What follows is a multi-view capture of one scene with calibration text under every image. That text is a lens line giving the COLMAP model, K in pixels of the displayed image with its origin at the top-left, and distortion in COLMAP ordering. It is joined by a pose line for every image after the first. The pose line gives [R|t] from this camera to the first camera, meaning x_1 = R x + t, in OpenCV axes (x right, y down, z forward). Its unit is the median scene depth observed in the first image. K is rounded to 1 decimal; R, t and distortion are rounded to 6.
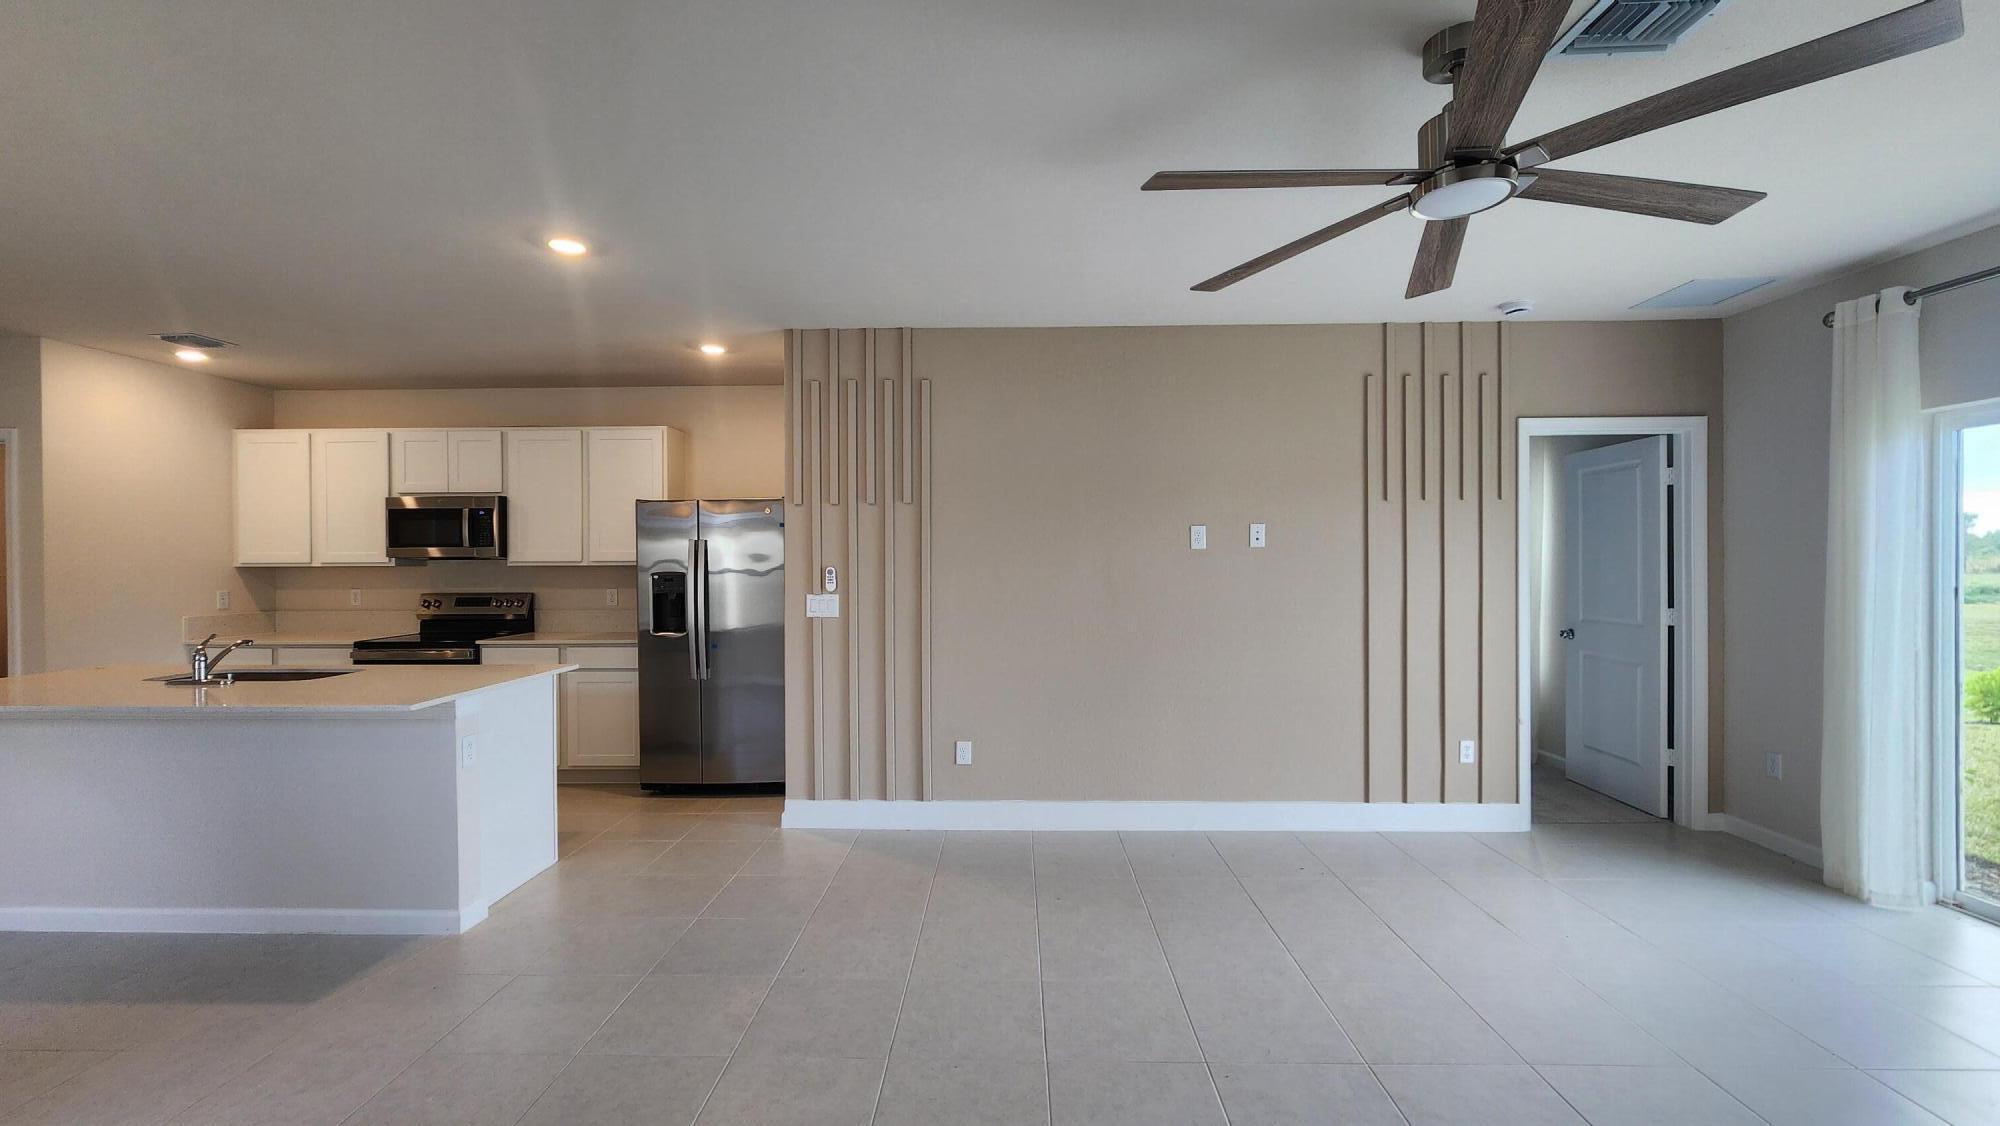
lens RADIAL K [[828.0, 0, 1000.0], [0, 828.0, 563.0], [0, 0, 1]] dist [0.001860, 0.000096]
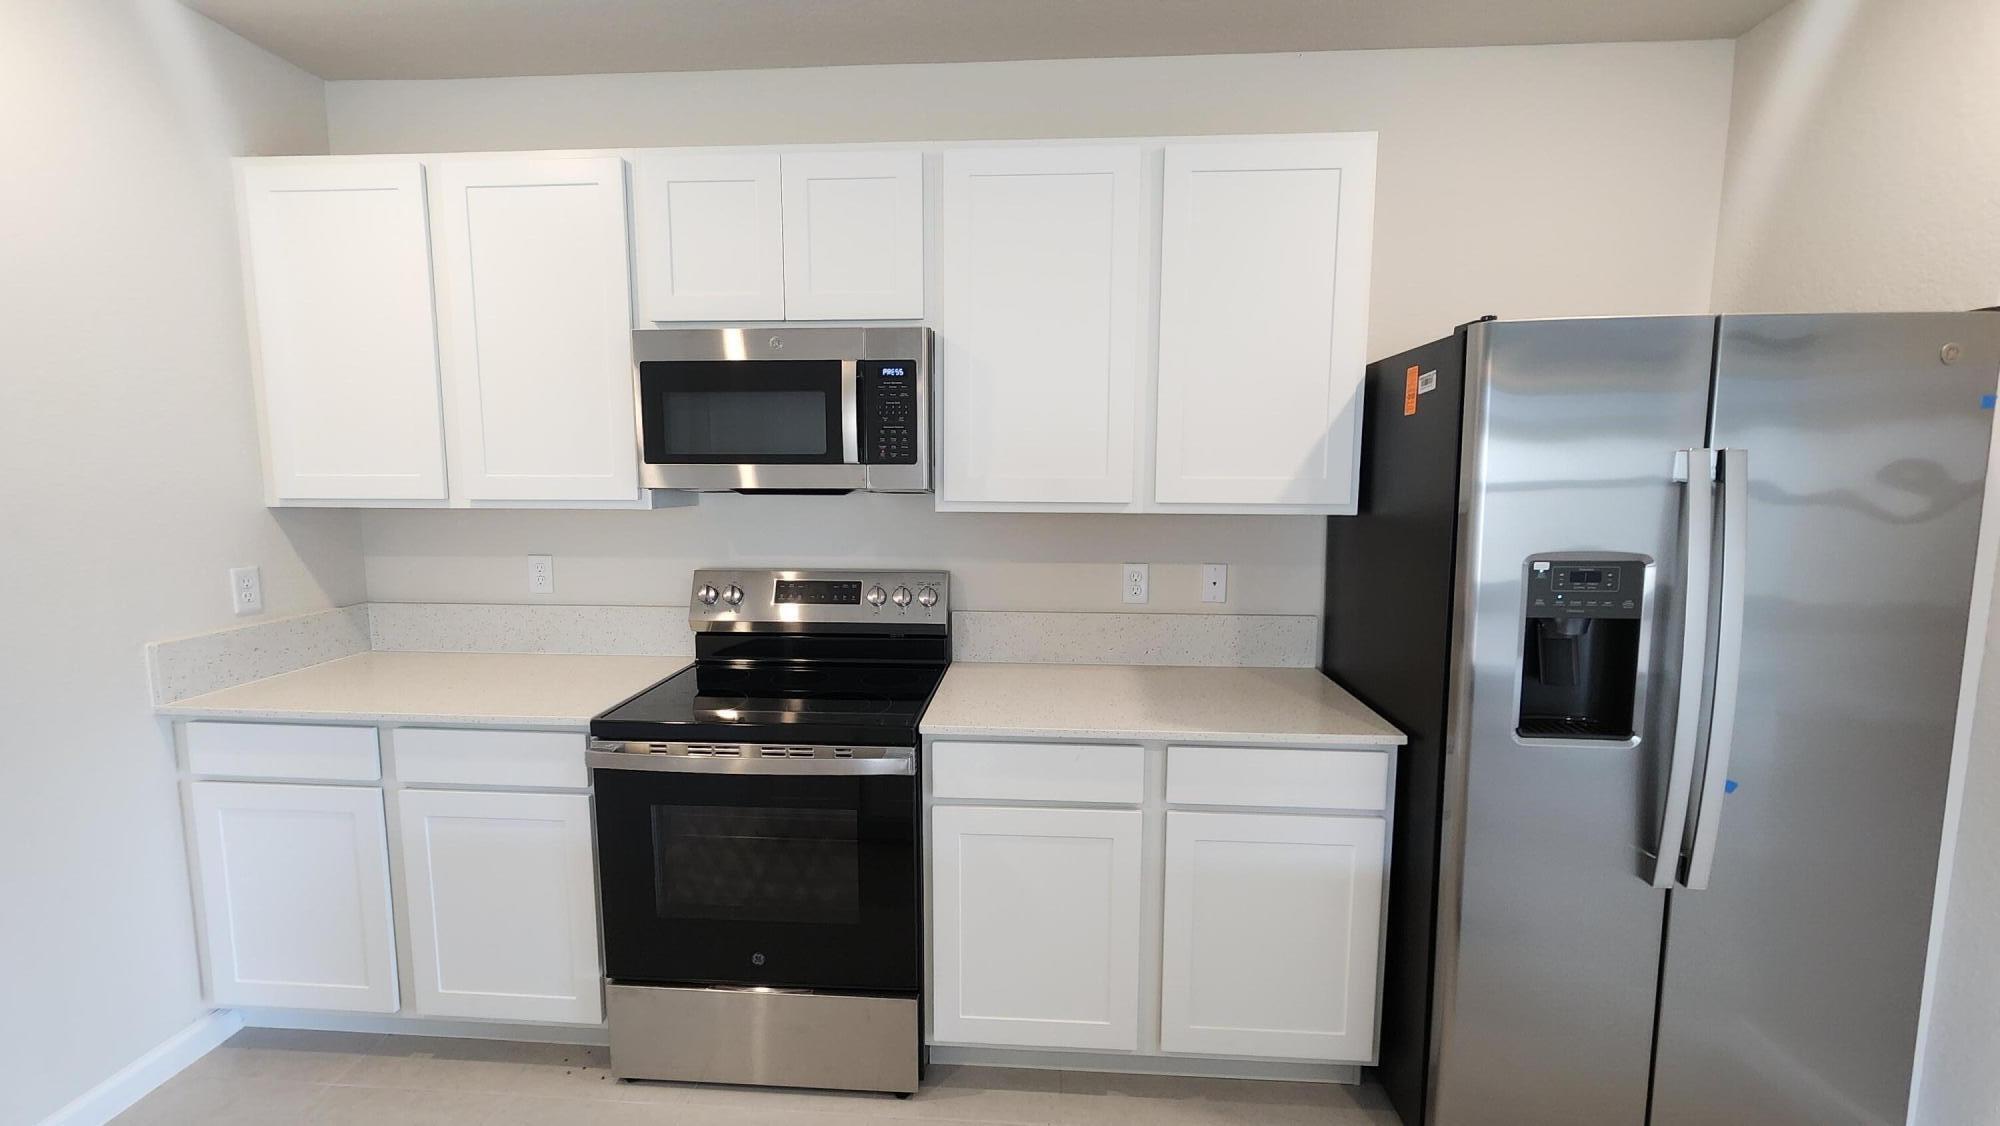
lens RADIAL K [[824.9, 0, 1000.0], [0, 824.9, 563.0], [0, 0, 1]] dist [0.008022, 0.000174]
pose [[0.999047, 0.011507, -0.042092, -0.547081], [-0.006926, 0.994193, 0.107386, -0.015246], [0.043083, -0.106992, 0.993326, 0.609557]]
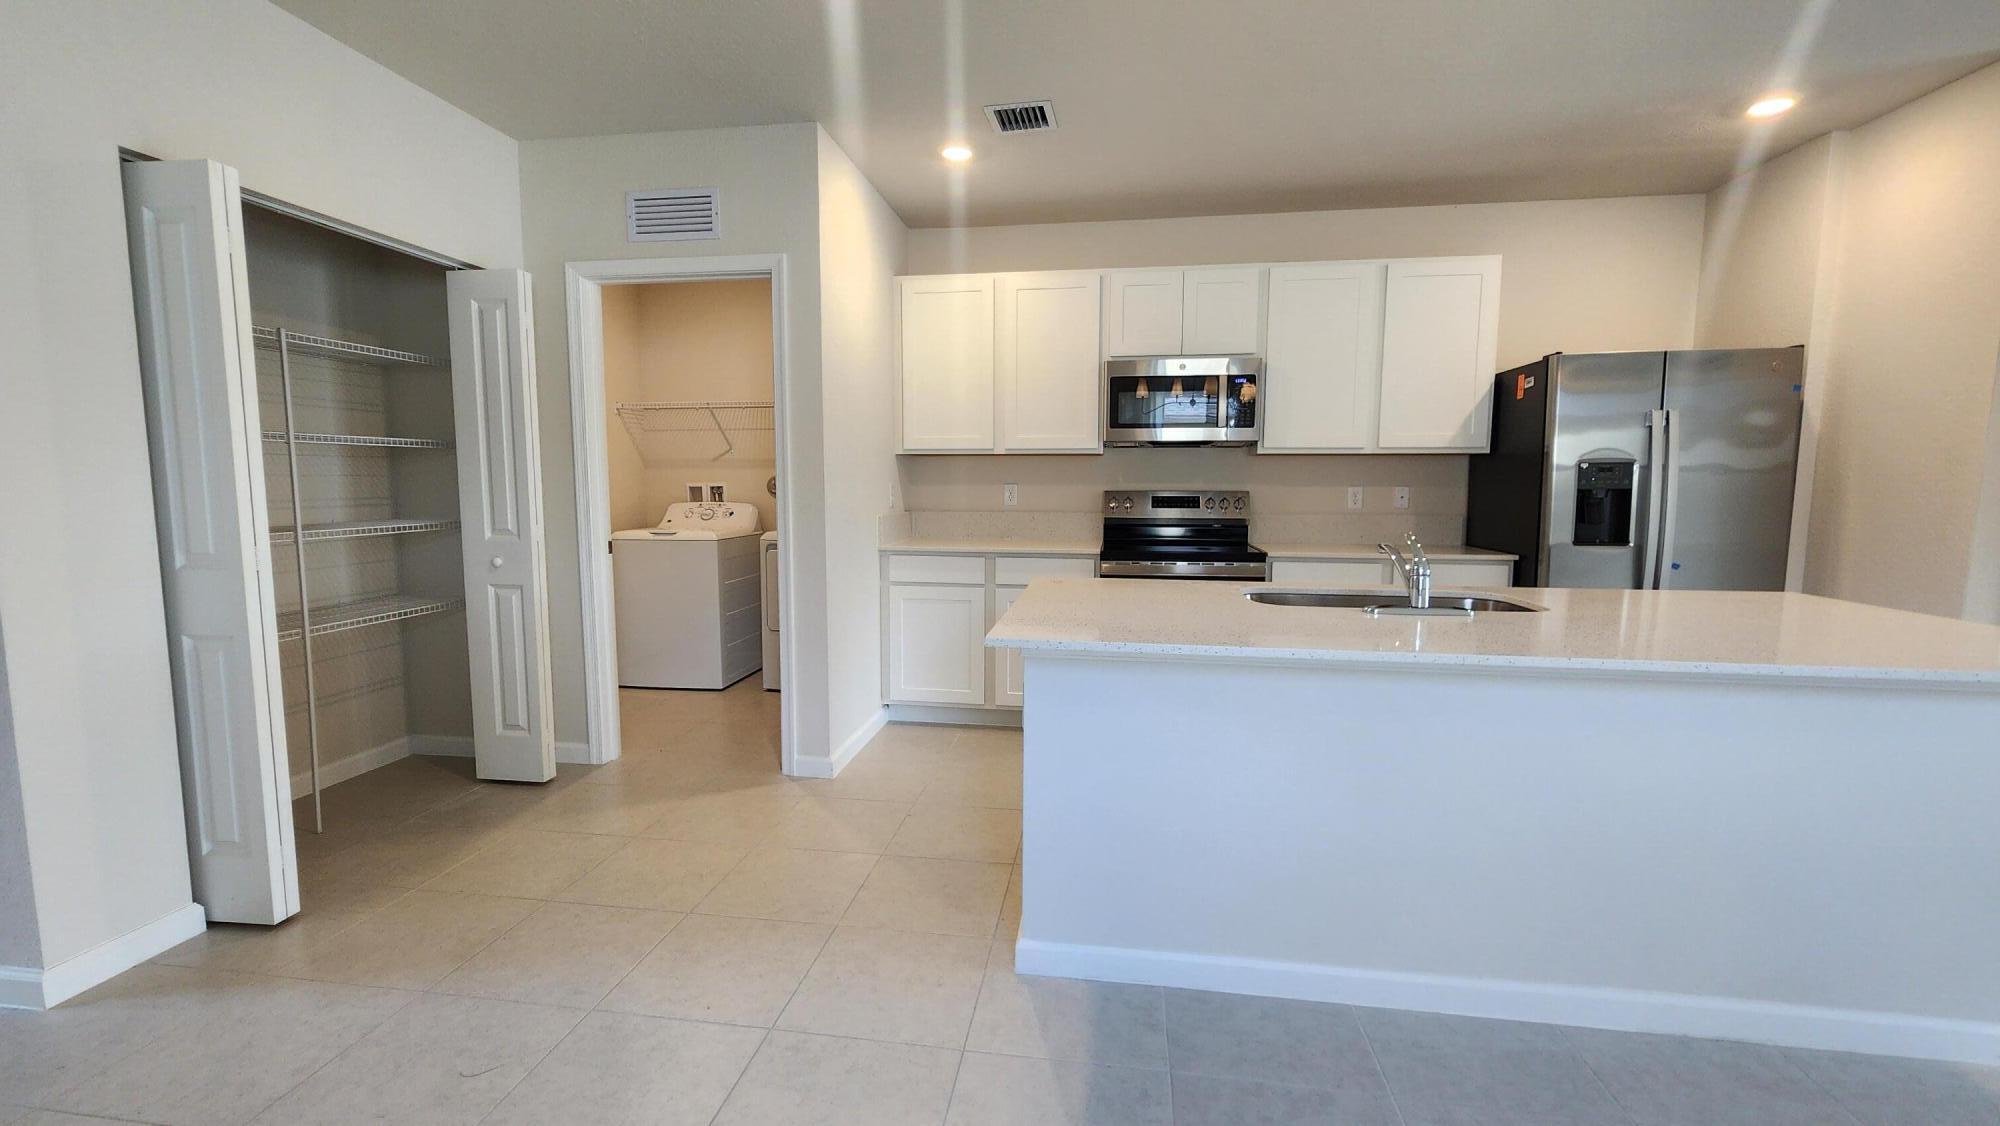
lens RADIAL K [[828.0, 0, 1000.0], [0, 828.0, 563.0], [0, 0, 1]] dist [0.001860, 0.000096]
pose [[0.991889, 0.019942, -0.125534, -0.729581], [-0.008252, 0.995636, 0.092959, 0.034292], [0.126840, -0.091169, 0.987724, 0.221331]]
